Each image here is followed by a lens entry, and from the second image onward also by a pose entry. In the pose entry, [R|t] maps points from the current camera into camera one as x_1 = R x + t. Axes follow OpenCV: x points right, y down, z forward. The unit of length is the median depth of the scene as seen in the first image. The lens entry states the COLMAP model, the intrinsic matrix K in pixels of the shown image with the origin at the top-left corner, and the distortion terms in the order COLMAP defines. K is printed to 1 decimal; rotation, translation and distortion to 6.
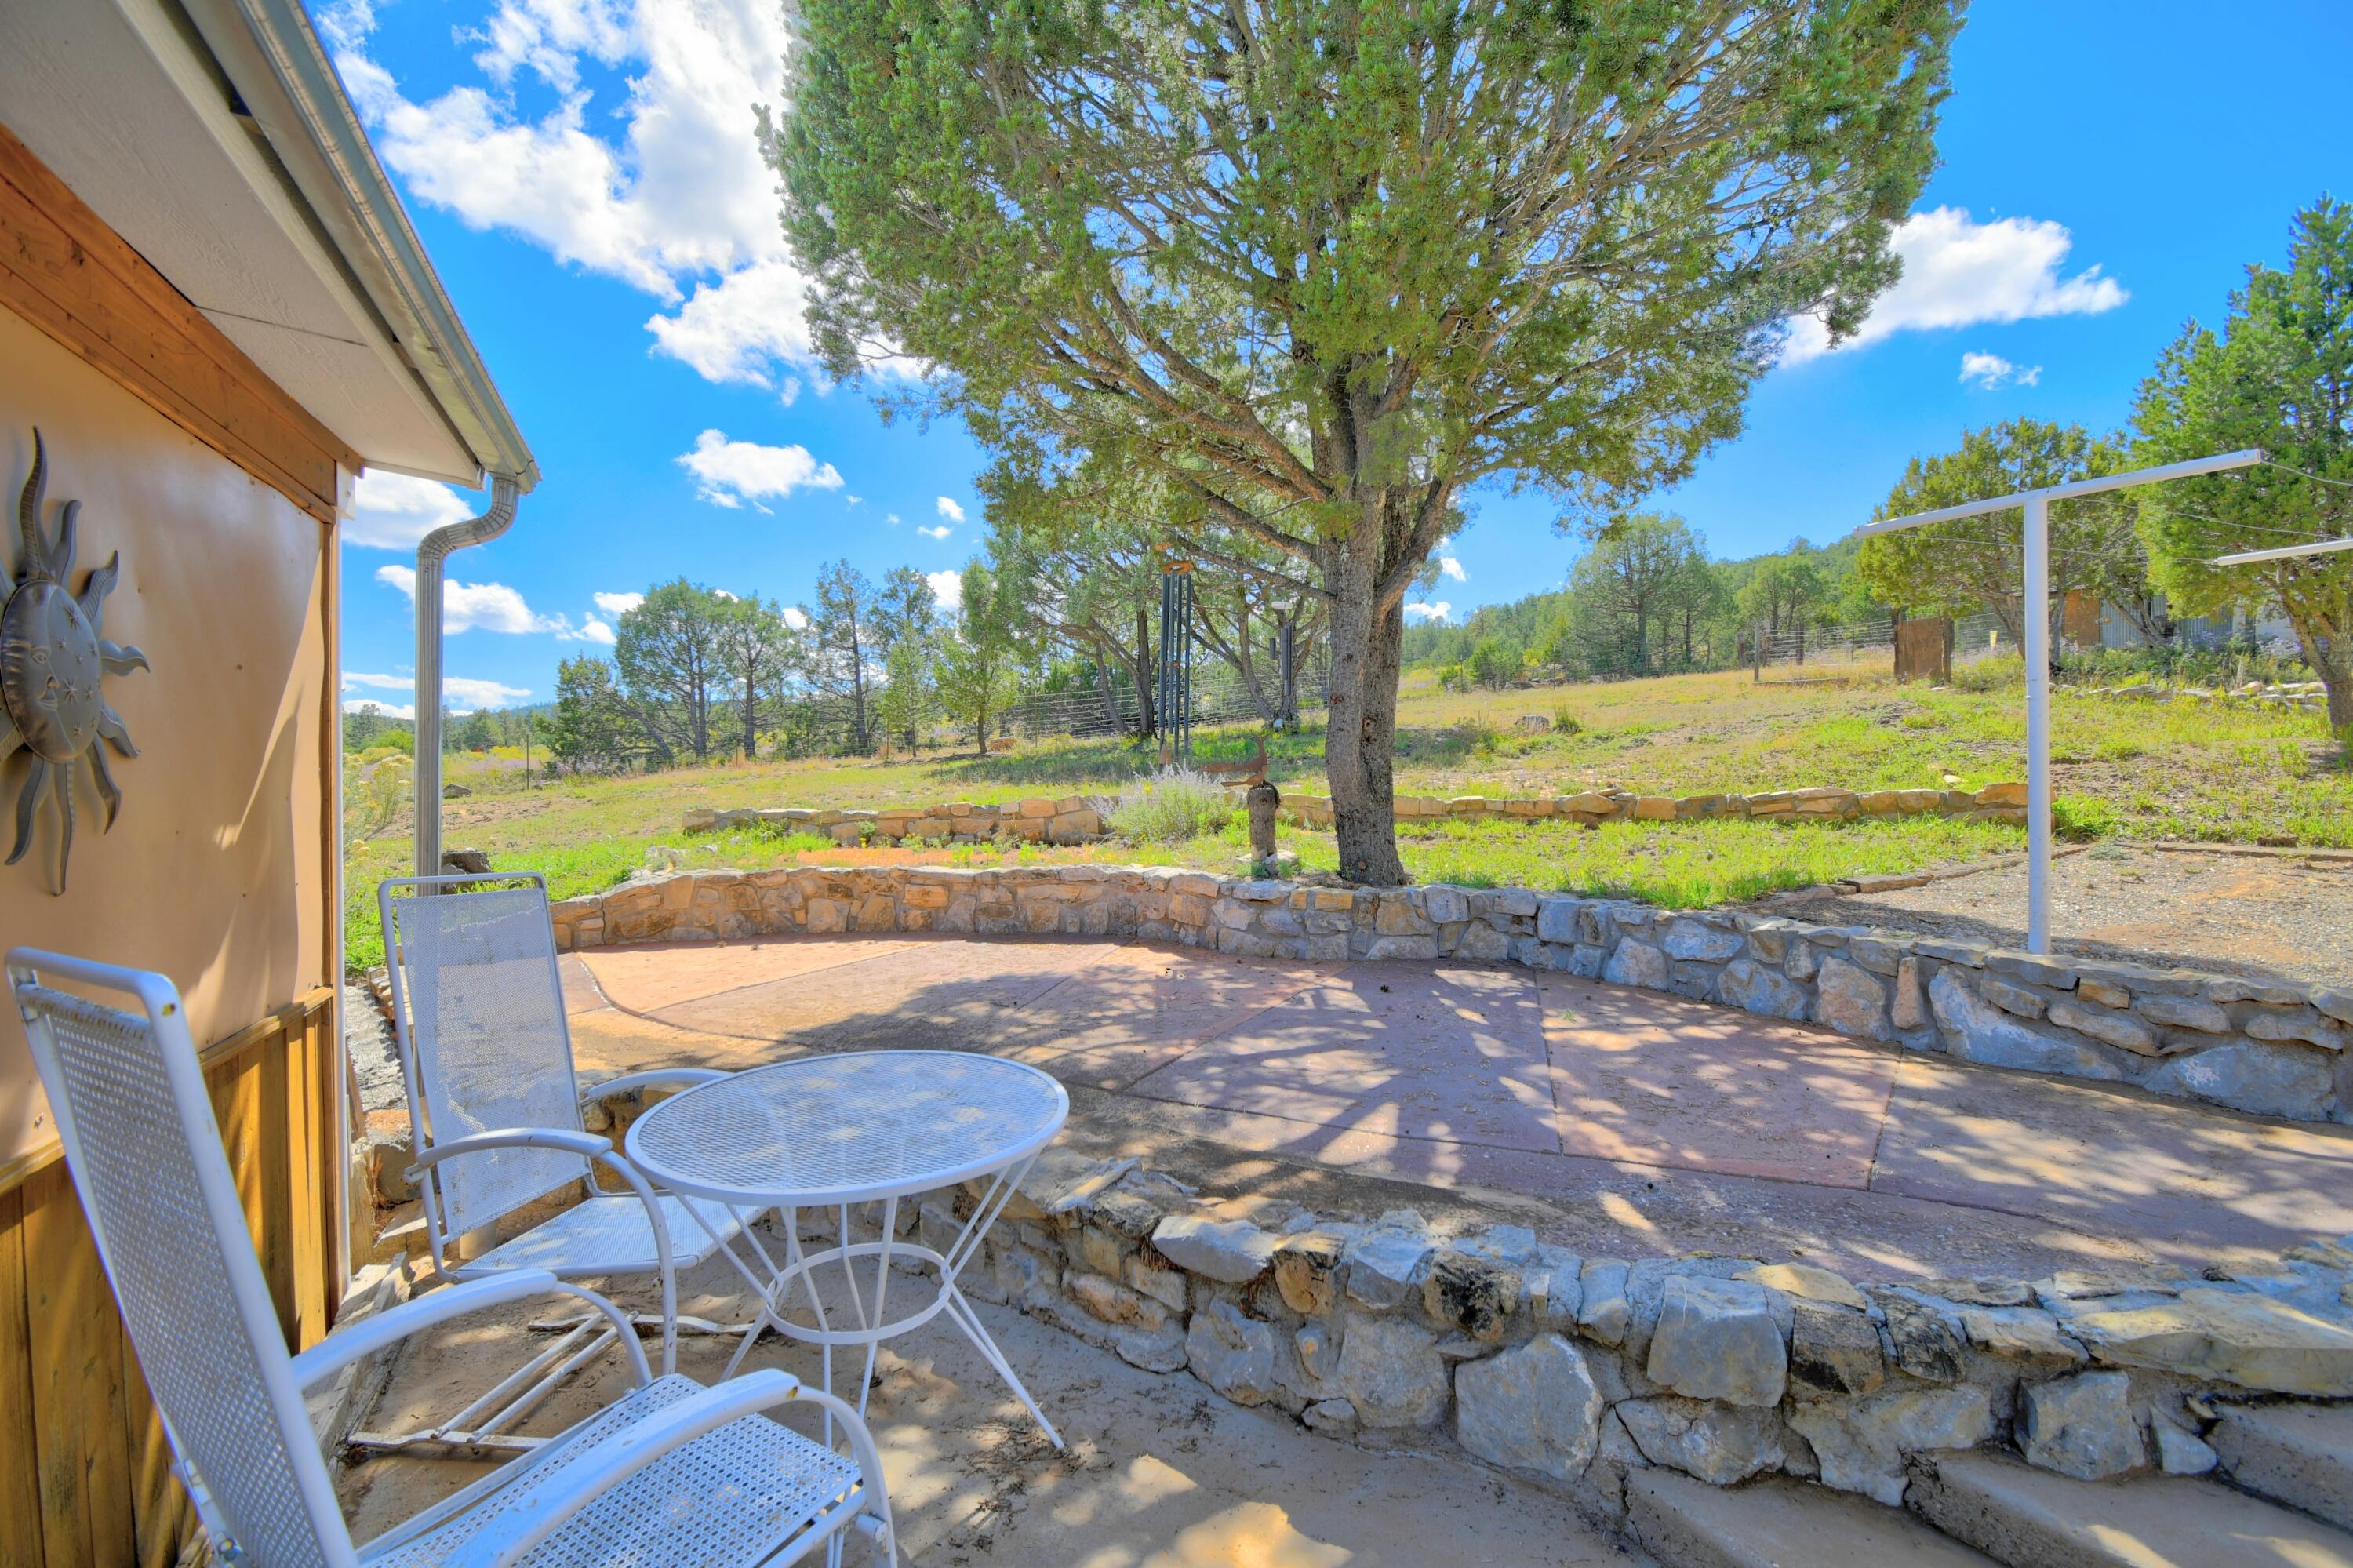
lens RADIAL K [[1053.4, 0, 1176.5], [0, 1053.4, 784.0], [0, 0, 1]] dist [0.015668, -0.024294]
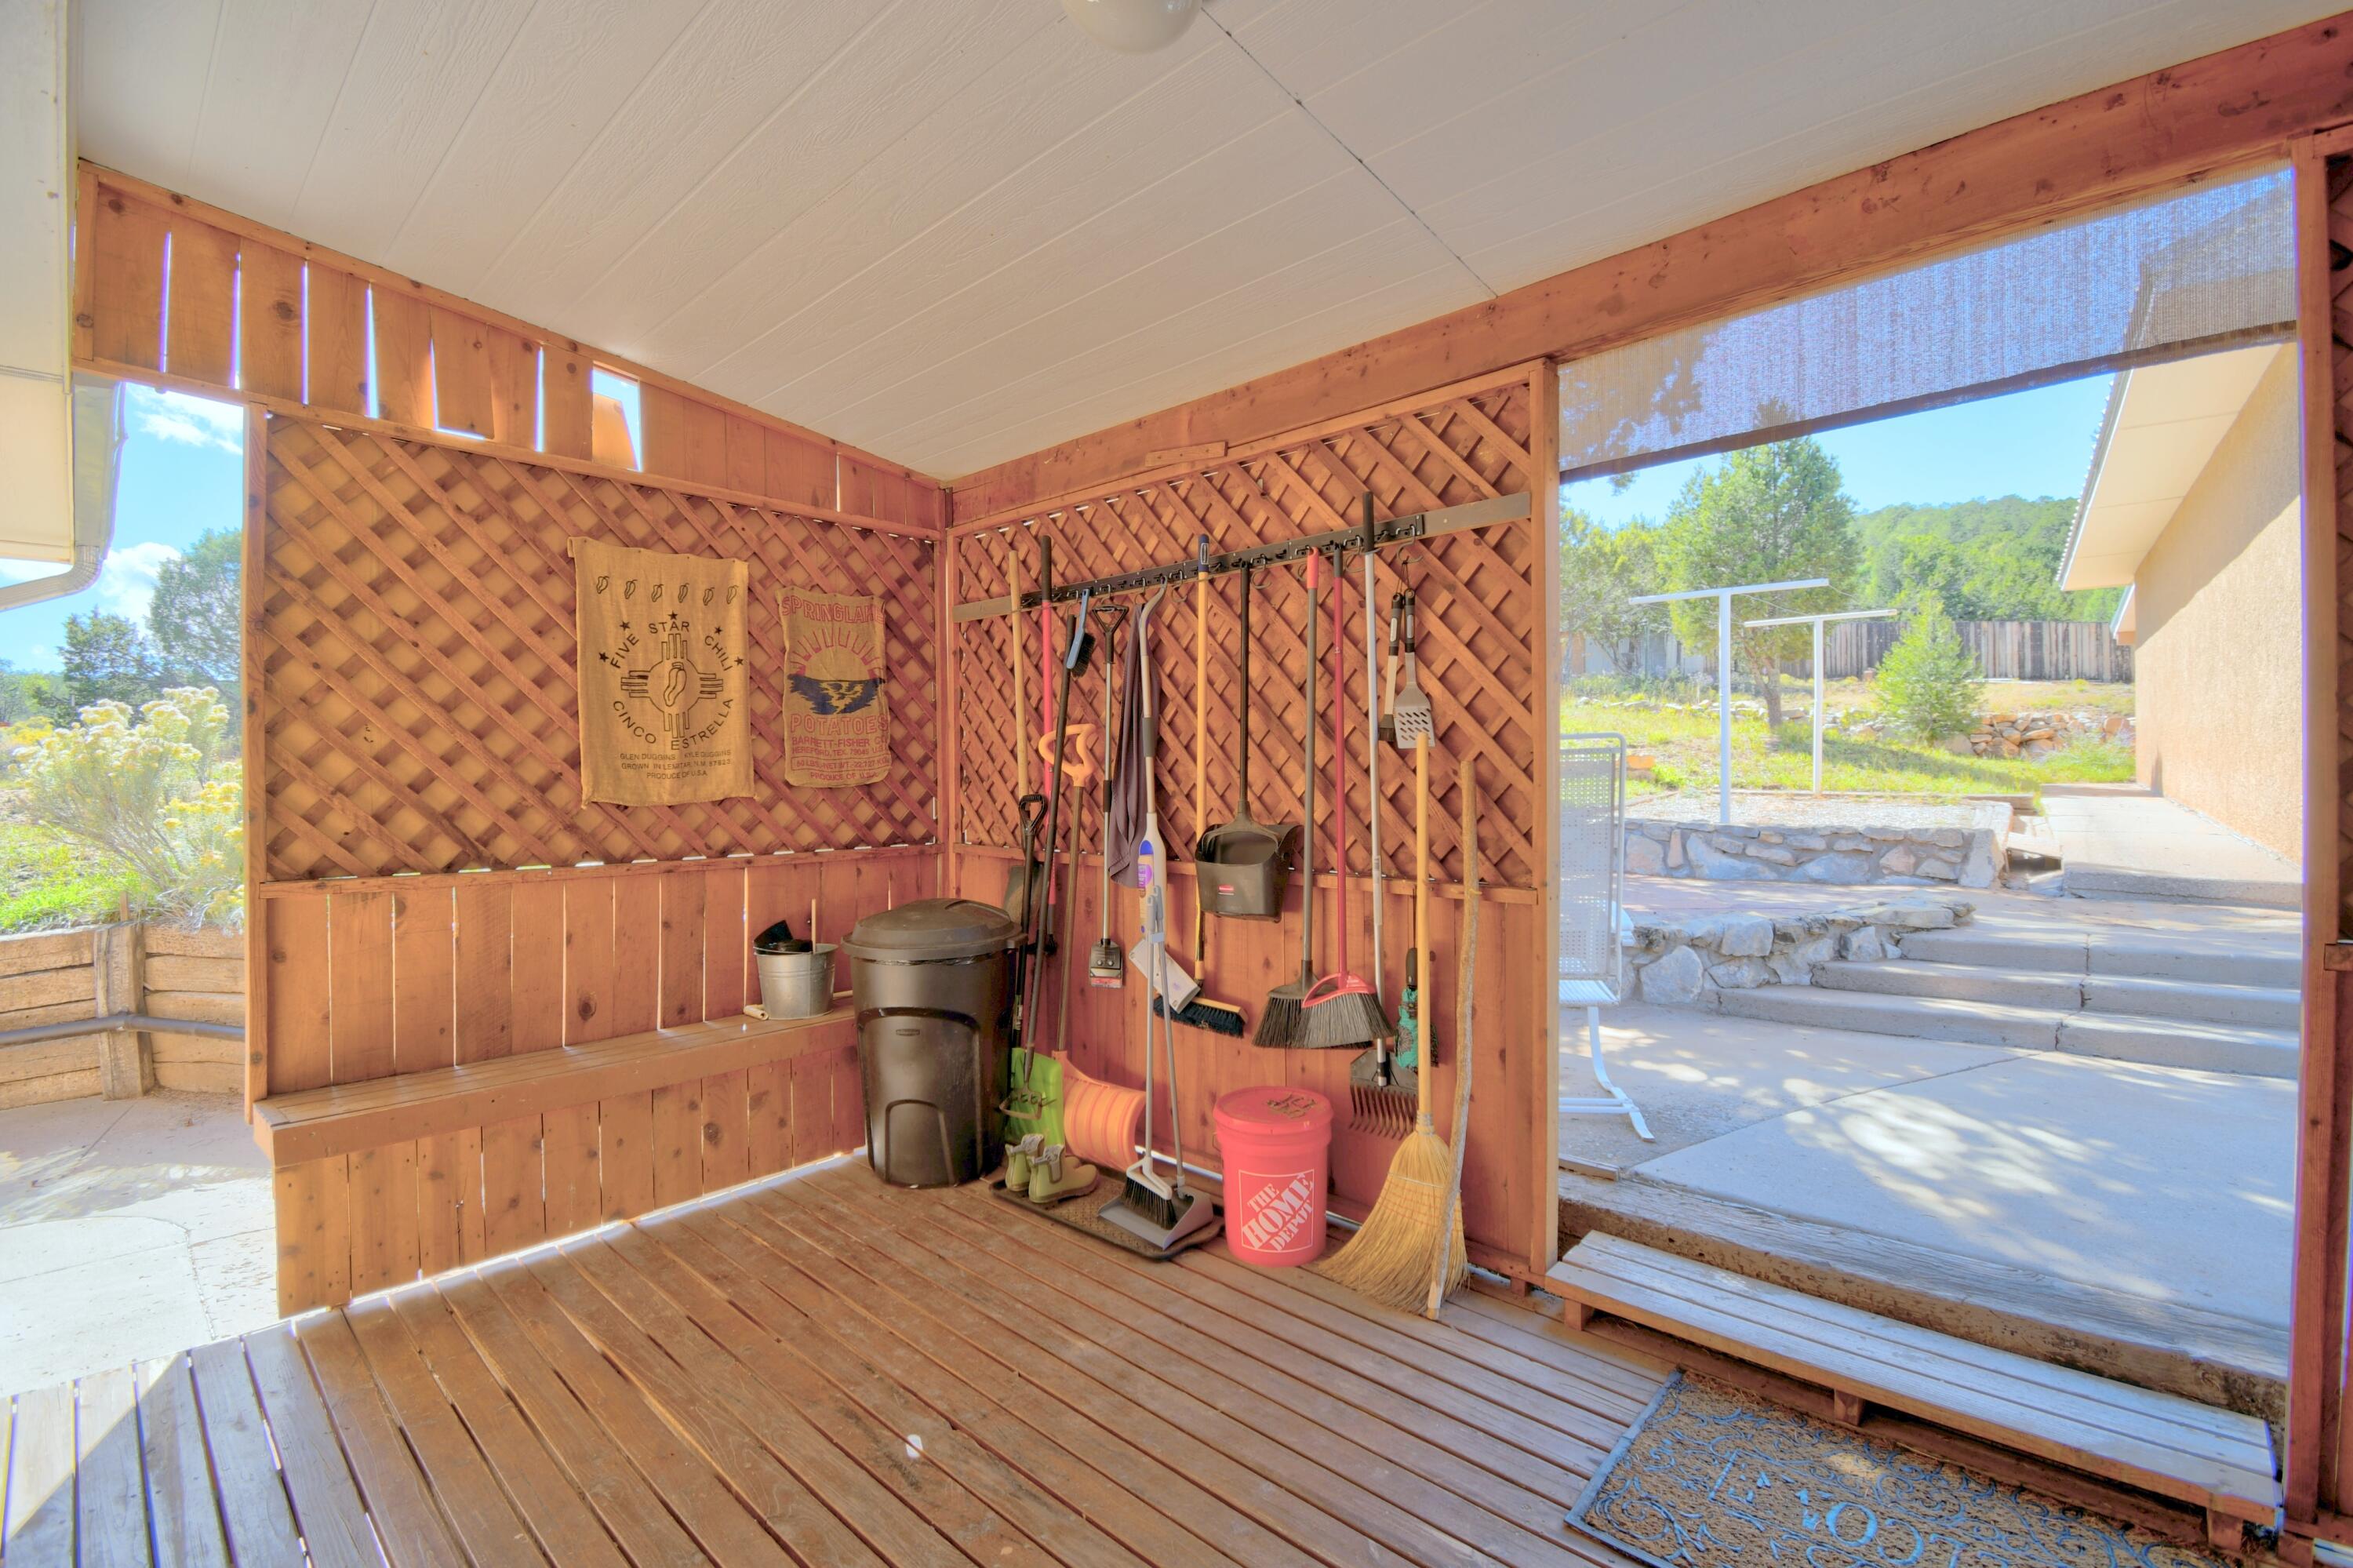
lens RADIAL K [[1053.4, 0, 1176.5], [0, 1053.4, 784.0], [0, 0, 1]] dist [0.015668, -0.024294]
pose [[0.924780, 0.001225, 0.380500, -1.040060], [-0.001201, 0.999999, -0.000300, 0.100202], [-0.380500, -0.000180, 0.924781, -0.501941]]
